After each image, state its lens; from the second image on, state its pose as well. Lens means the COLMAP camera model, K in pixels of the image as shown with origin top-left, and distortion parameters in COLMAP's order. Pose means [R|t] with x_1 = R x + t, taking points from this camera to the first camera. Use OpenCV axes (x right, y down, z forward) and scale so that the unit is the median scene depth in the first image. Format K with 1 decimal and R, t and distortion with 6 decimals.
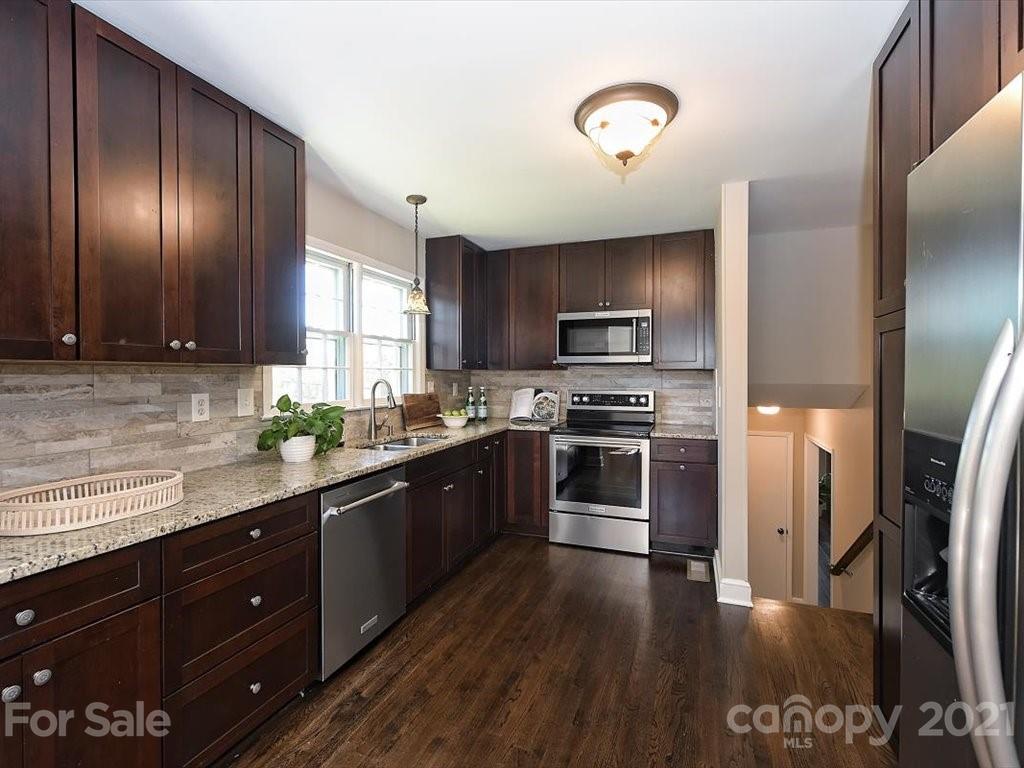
lens RADIAL K [[476.2, 0, 513.6], [0, 476.2, 380.9], [0, 0, 1]] dist [-0.002023, -0.000796]
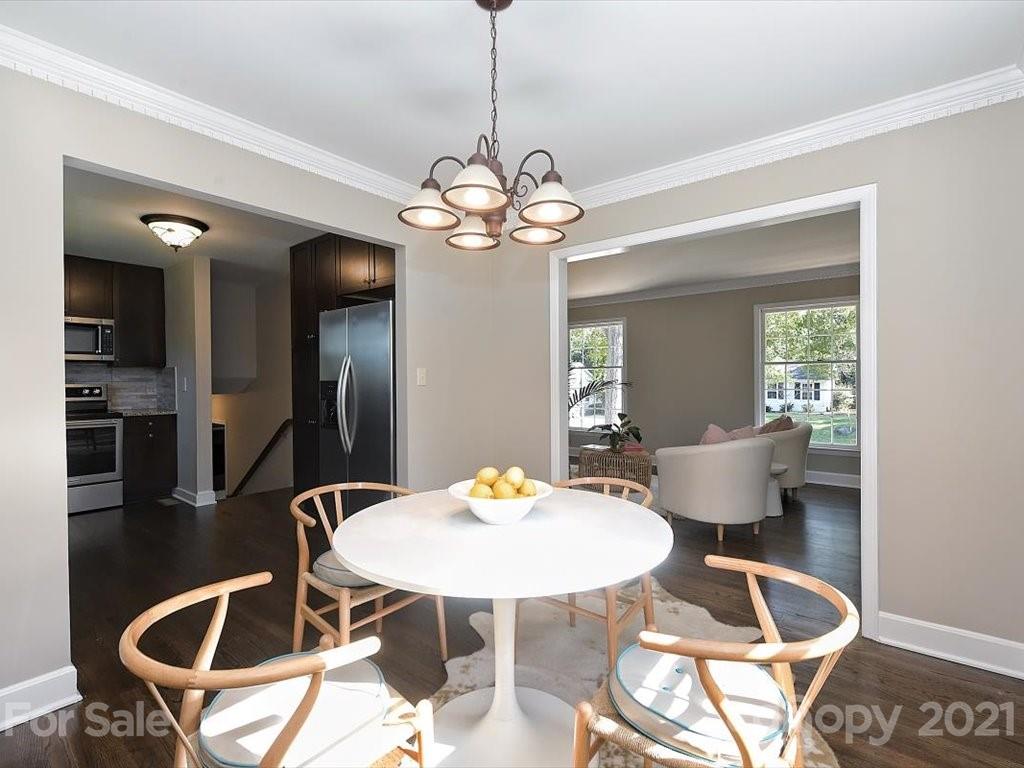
lens RADIAL K [[476.2, 0, 513.6], [0, 476.2, 380.9], [0, 0, 1]] dist [-0.002023, -0.000796]
pose [[0.307468, -0.005501, 0.951542, -0.593211], [0.016309, 0.999867, 0.000510, 0.031949], [-0.951419, 0.015362, 0.307517, -0.418913]]
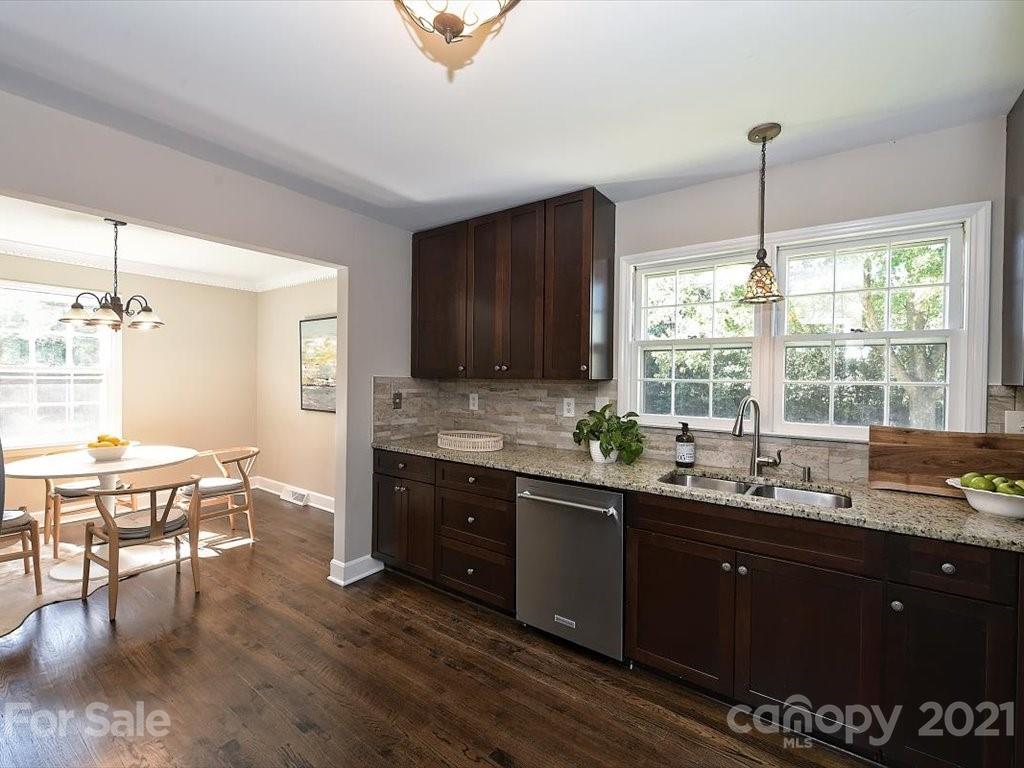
lens RADIAL K [[450.8, 0, 512.0], [0, 450.8, 384.0], [0, 0, 1]] dist [0.000074, -0.000044]
pose [[-0.264692, 0.013633, -0.964237, 0.408264], [-0.025993, 0.999436, 0.021266, -0.023332], [0.963983, 0.030692, -0.264188, 0.666089]]
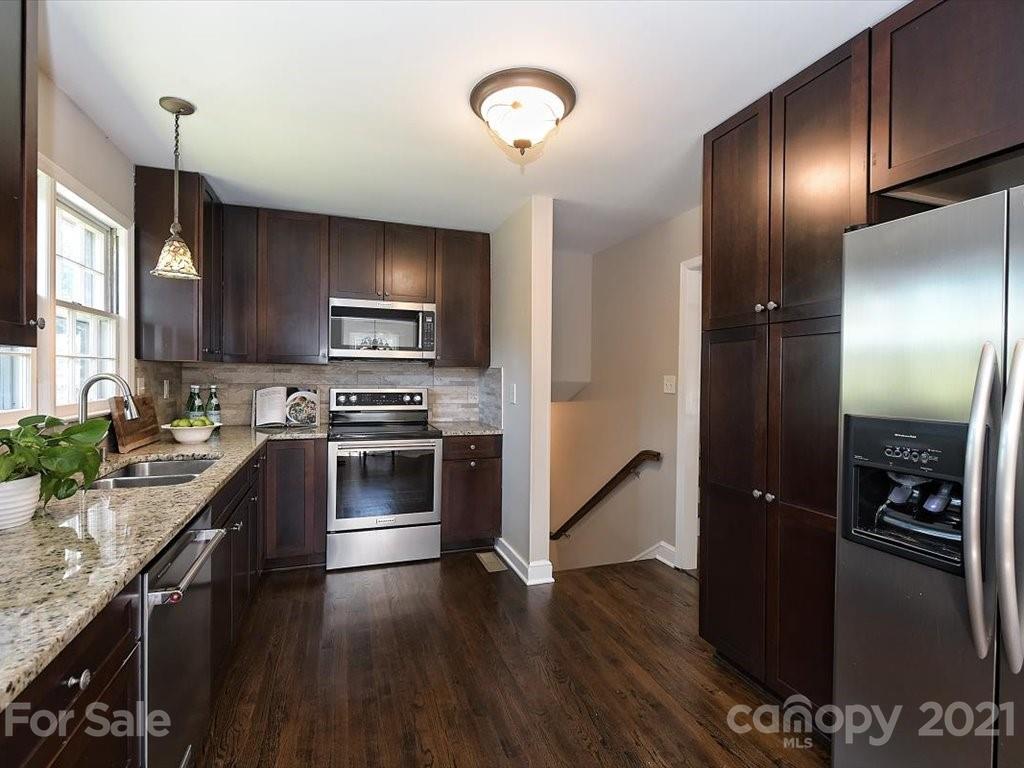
lens RADIAL K [[488.6, 0, 506.4], [0, 488.6, 379.8], [0, 0, 1]] dist [0.000079, -0.000591]
pose [[0.771954, 0.002307, 0.635675, -0.225599], [-0.004706, 0.999987, 0.002085, 0.000479], [-0.635661, -0.004601, 0.771954, 0.137463]]
